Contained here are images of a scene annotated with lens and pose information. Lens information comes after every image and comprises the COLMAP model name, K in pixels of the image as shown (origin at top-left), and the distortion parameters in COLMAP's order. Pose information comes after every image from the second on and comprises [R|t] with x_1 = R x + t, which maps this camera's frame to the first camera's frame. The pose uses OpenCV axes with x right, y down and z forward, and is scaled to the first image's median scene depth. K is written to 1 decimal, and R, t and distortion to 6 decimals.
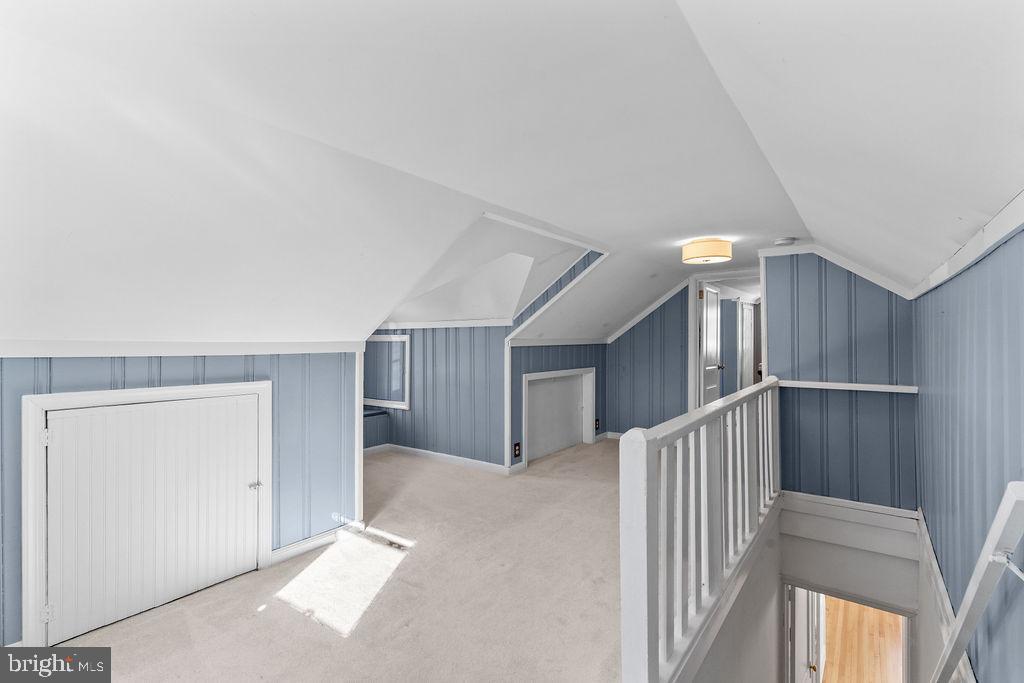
lens RADIAL K [[491.1, 0, 512.8], [0, 491.1, 339.2], [0, 0, 1]] dist [-0.000025, -0.000040]
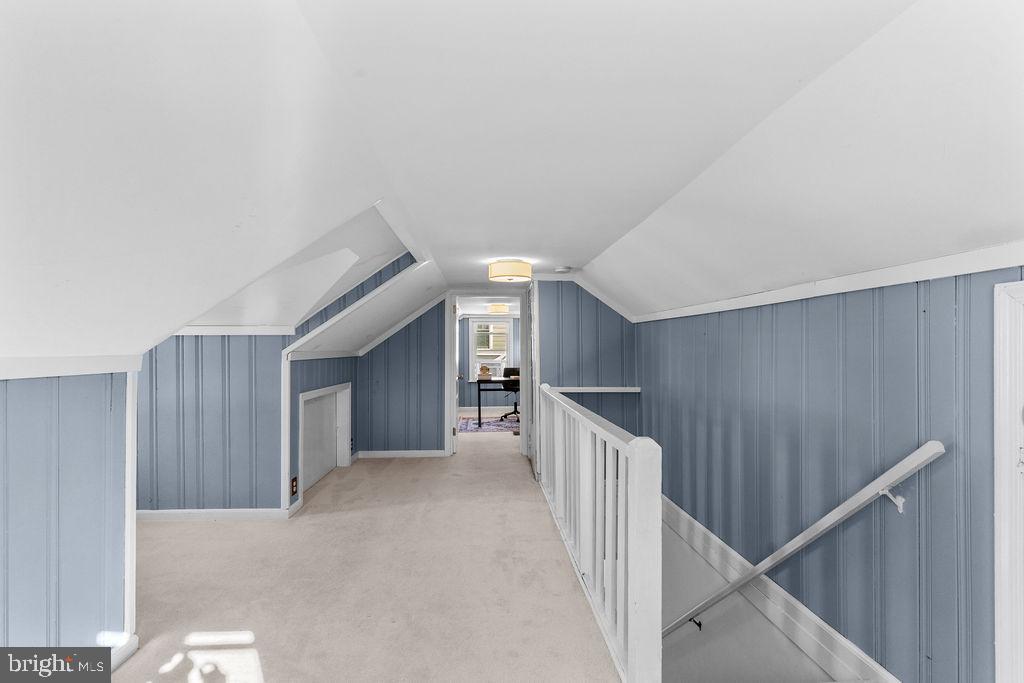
lens RADIAL K [[493.7, 0, 513.7], [0, 493.7, 349.7], [0, 0, 1]] dist [0.001152, 0.000095]
pose [[0.771884, 0.004152, 0.635749, -0.254822], [-0.002406, 0.999991, -0.003610, -0.001030], [-0.635758, 0.001257, 0.771887, 0.138060]]
